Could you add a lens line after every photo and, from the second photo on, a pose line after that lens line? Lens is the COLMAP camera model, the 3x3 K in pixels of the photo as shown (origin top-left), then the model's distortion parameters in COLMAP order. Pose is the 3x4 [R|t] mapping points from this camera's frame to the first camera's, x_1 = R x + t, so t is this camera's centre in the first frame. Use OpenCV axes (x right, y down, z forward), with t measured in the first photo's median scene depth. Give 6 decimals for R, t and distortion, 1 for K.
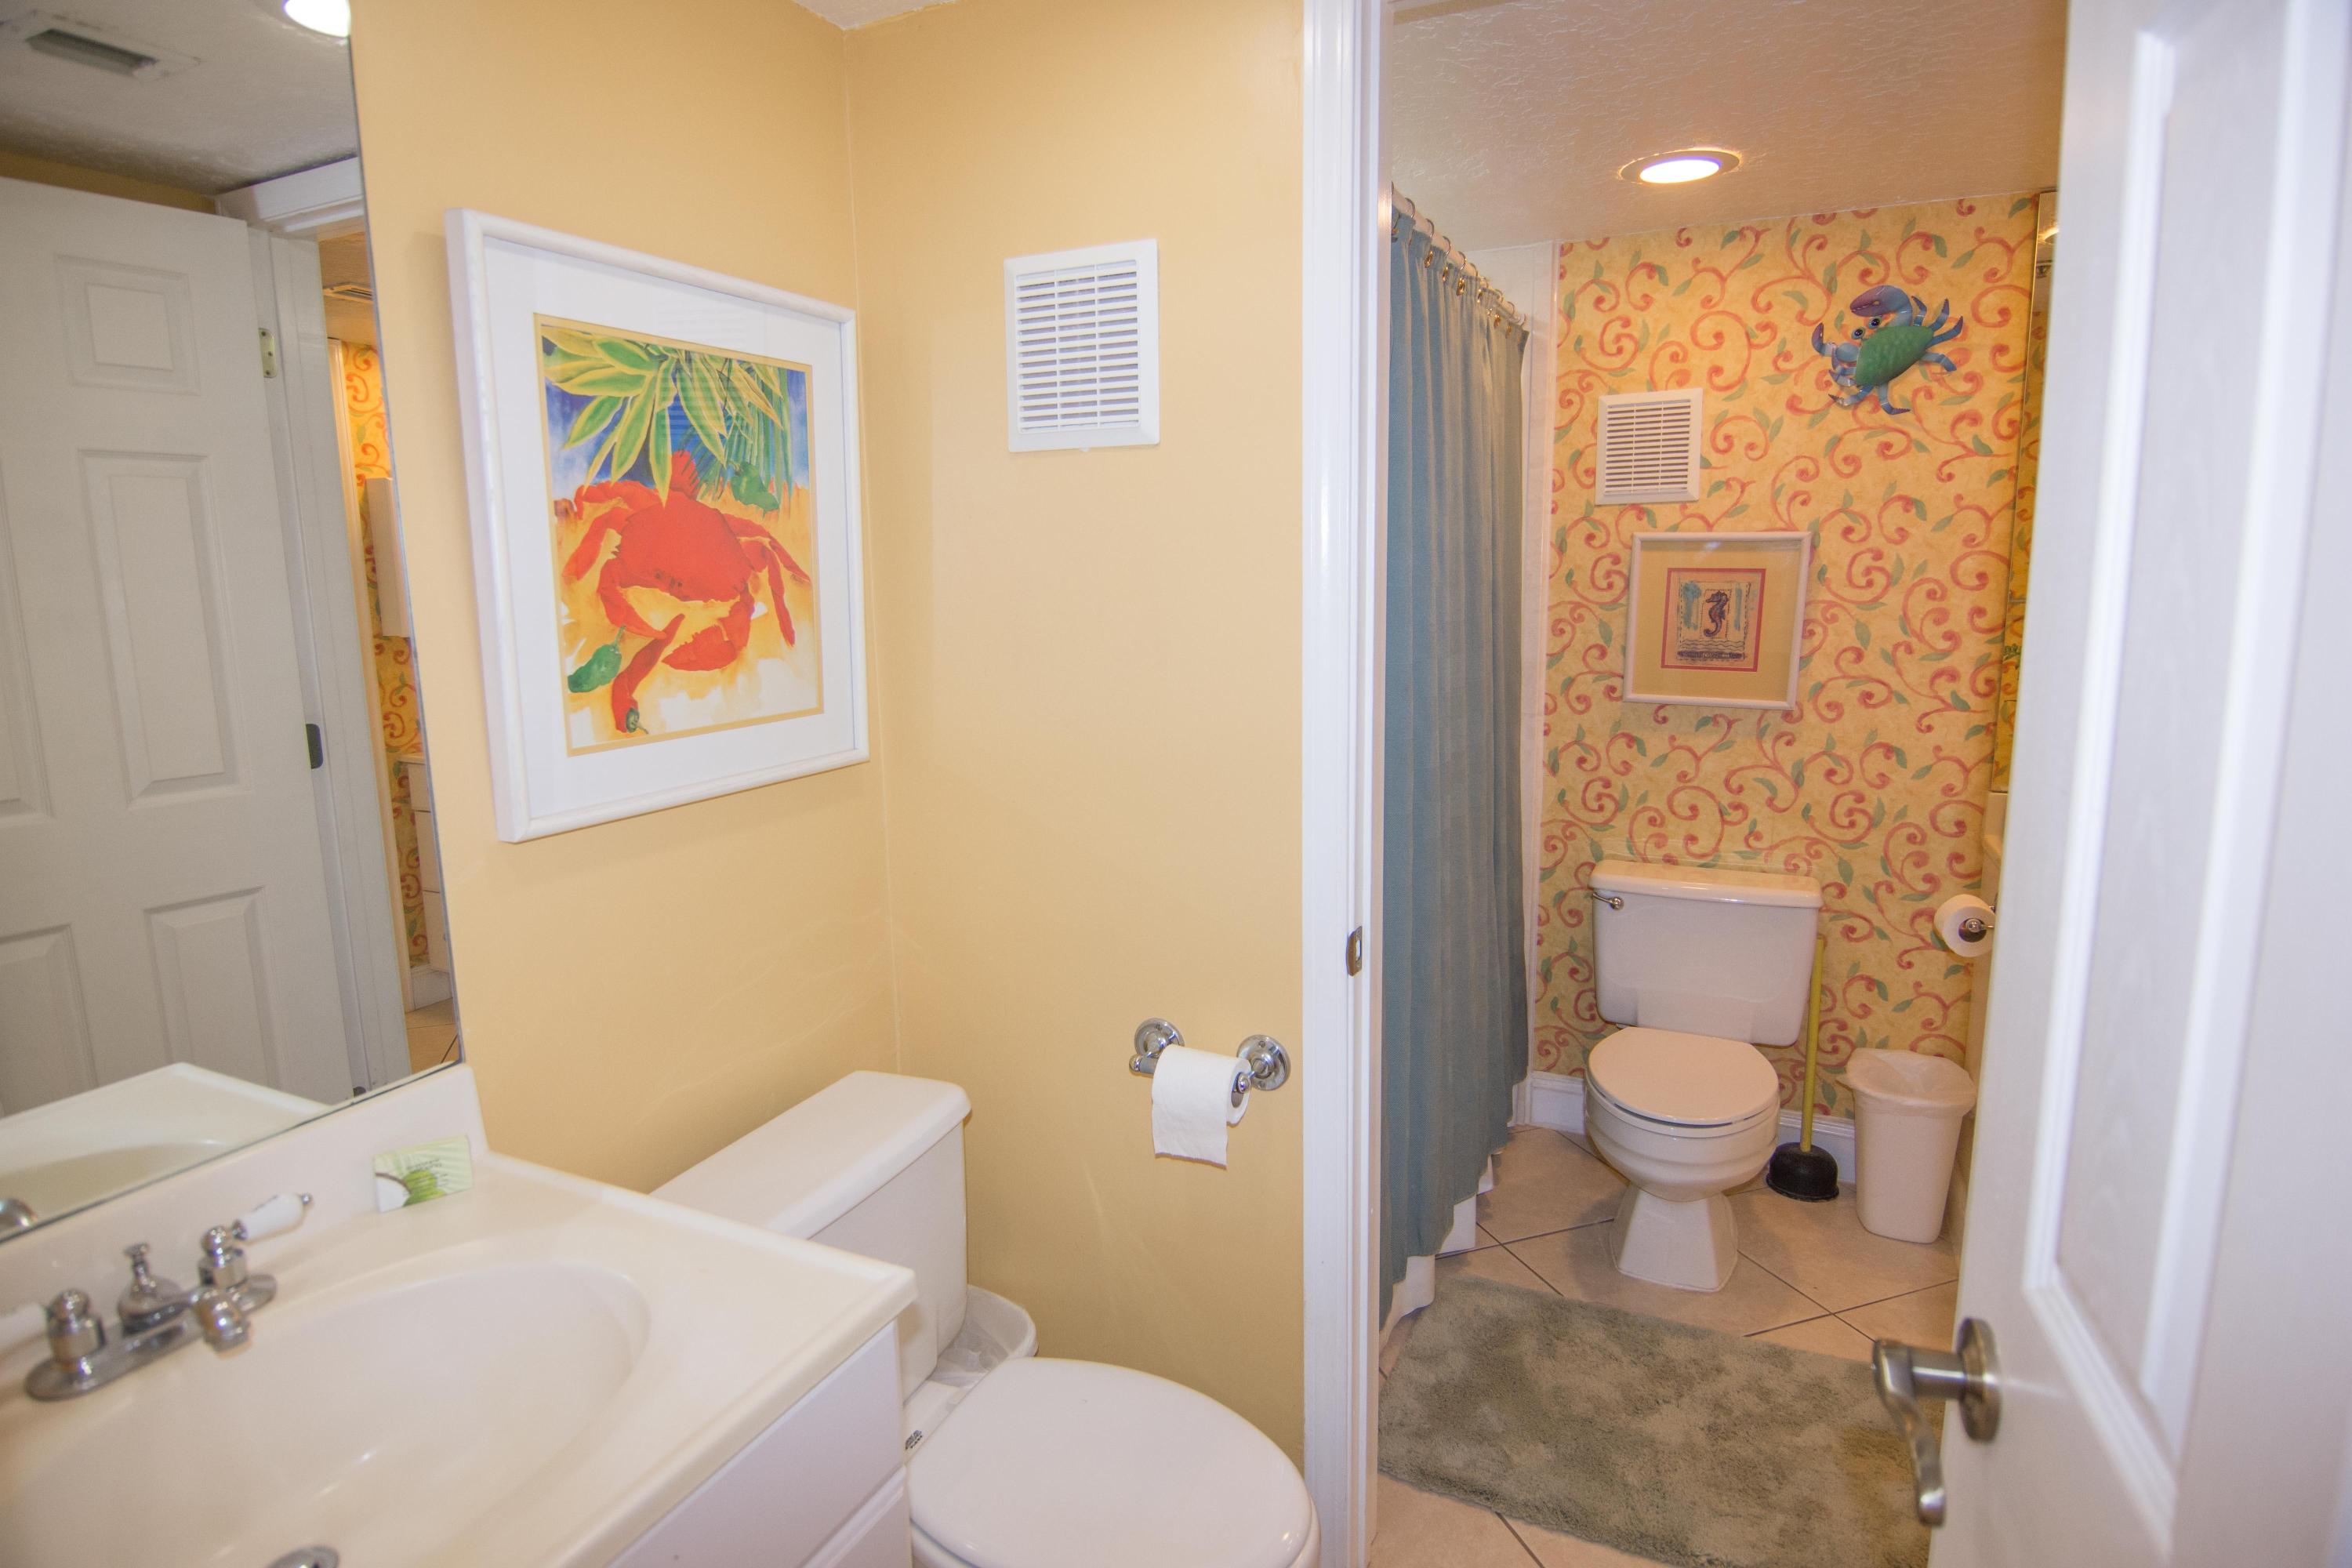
lens RADIAL K [[1249.0, 0, 1176.0], [0, 1249.0, 784.0], [0, 0, 1]] dist [0.000792, -0.019850]
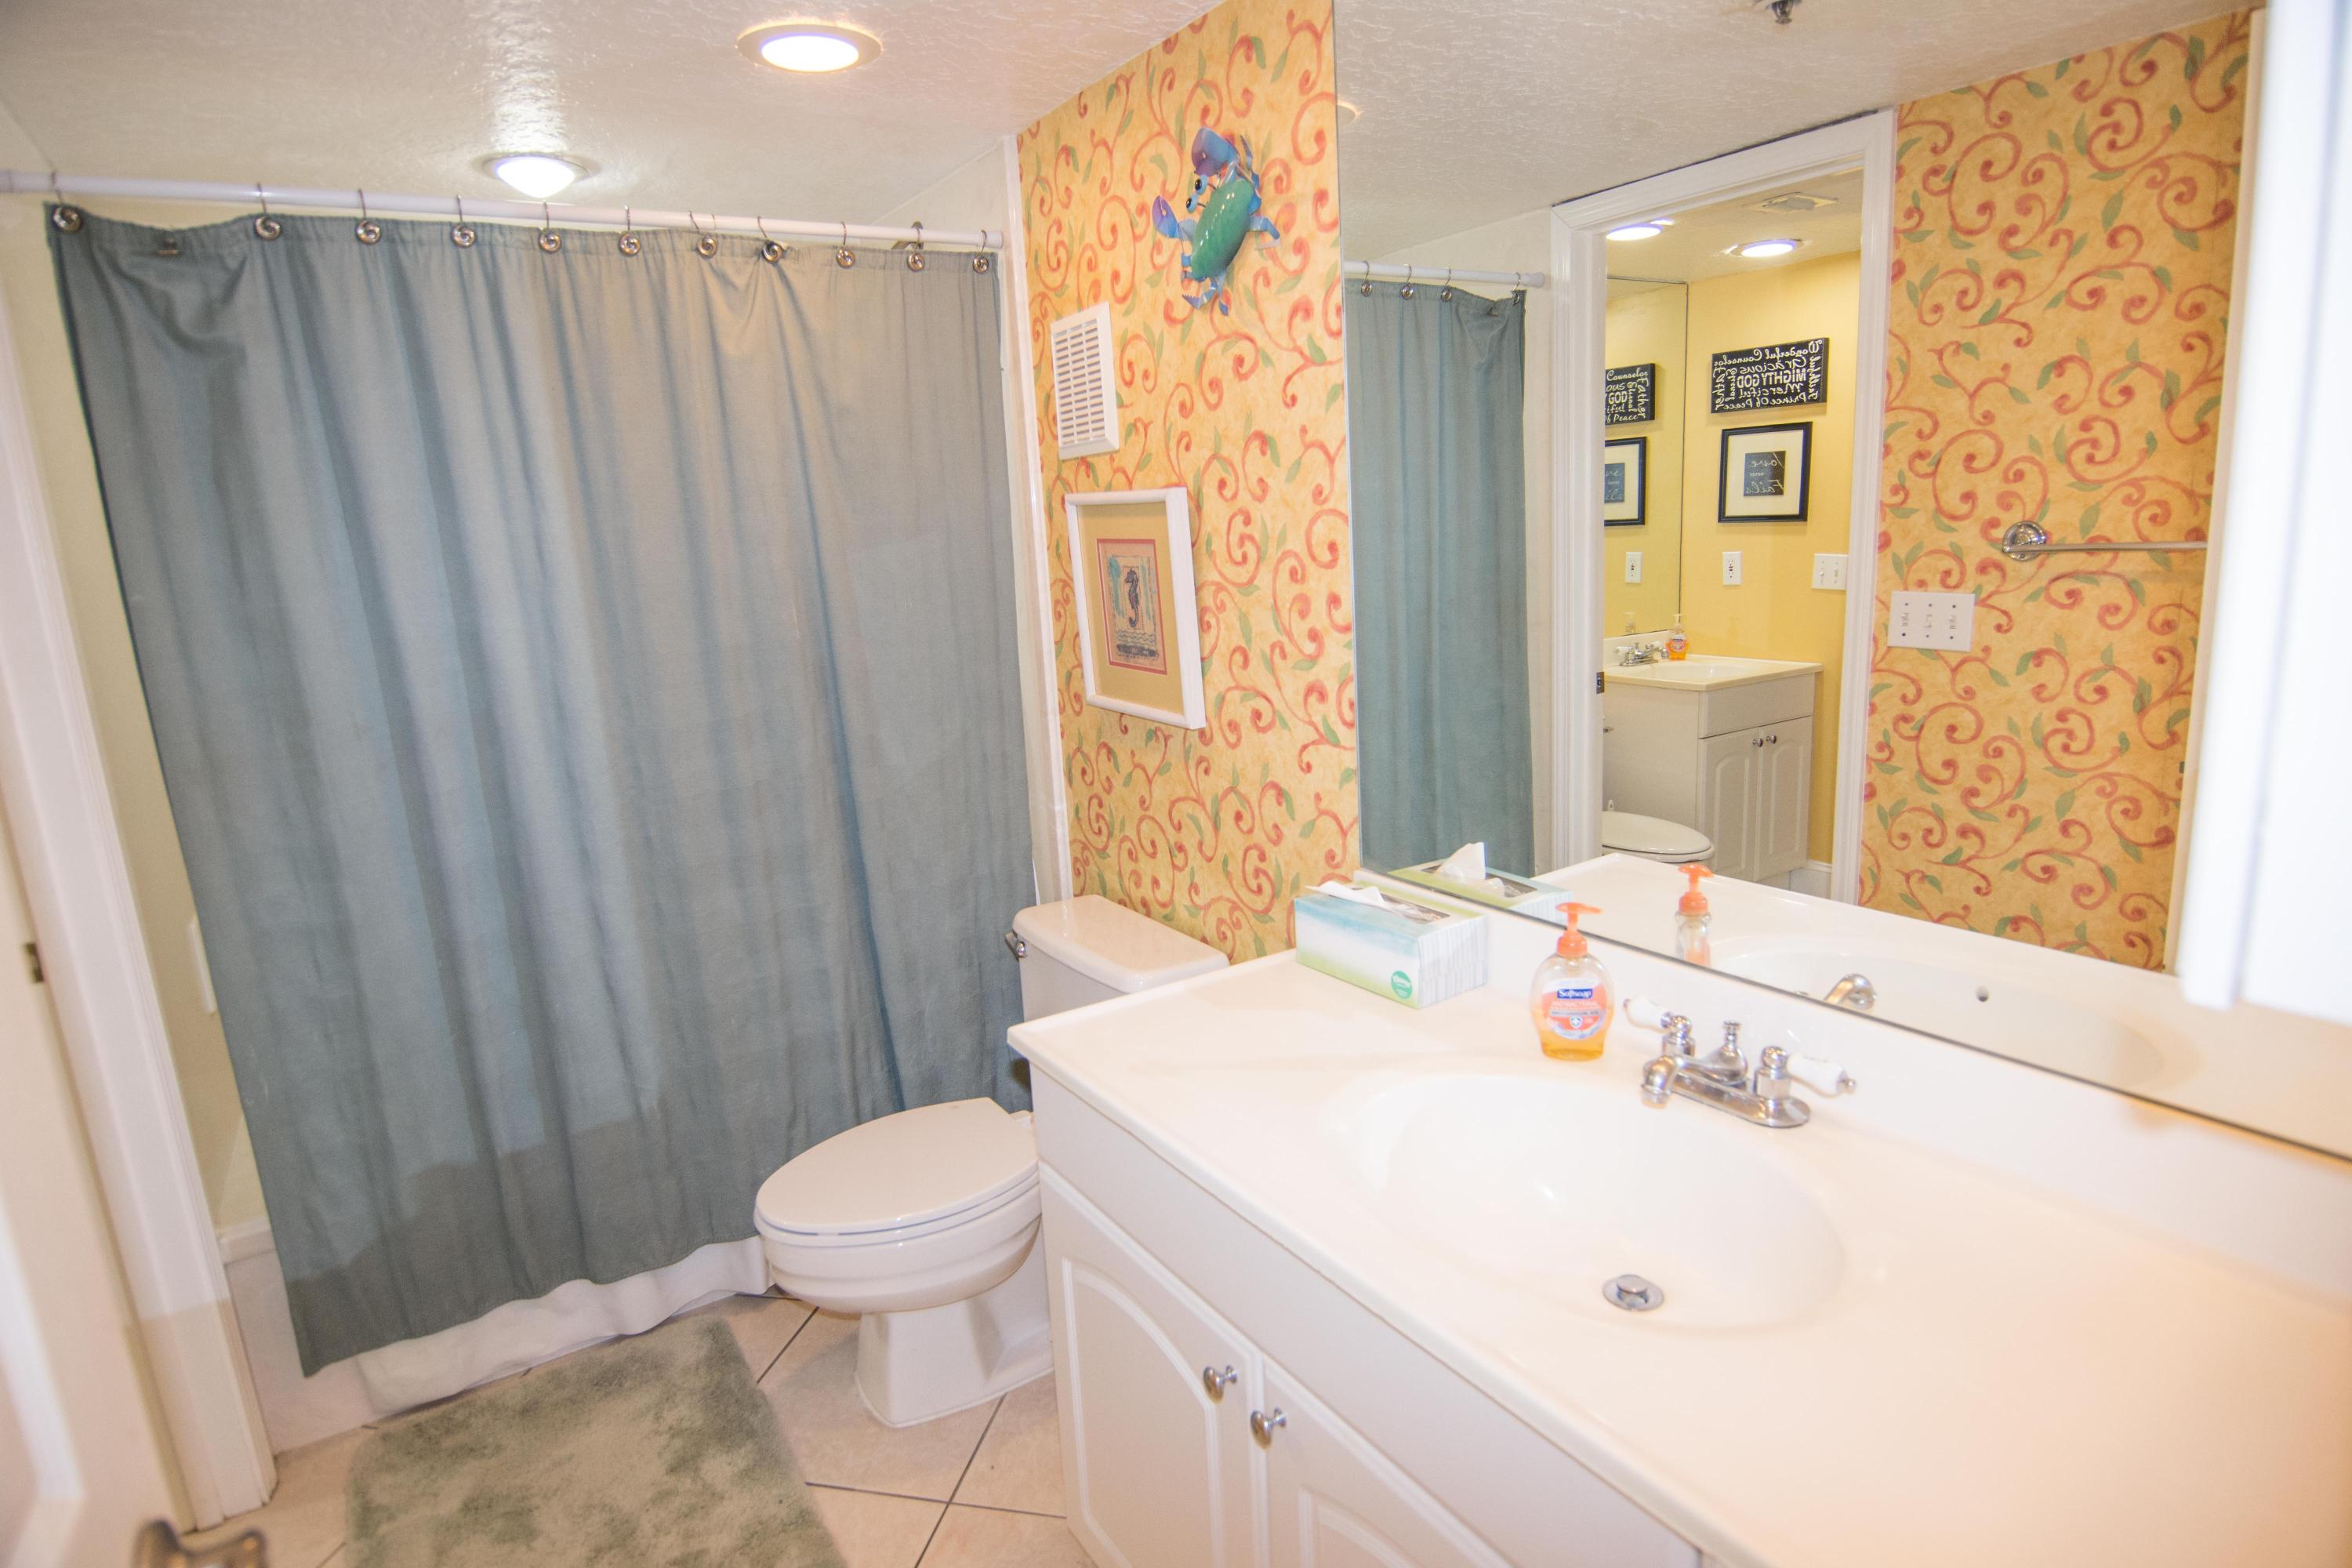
lens RADIAL K [[1249.0, 0, 1176.0], [0, 1249.0, 784.0], [0, 0, 1]] dist [0.000792, -0.019850]
pose [[0.850063, 0.077897, -0.520889, 0.871881], [-0.046491, 0.996239, 0.073113, -0.079847], [0.524626, -0.037934, 0.850487, 0.355686]]
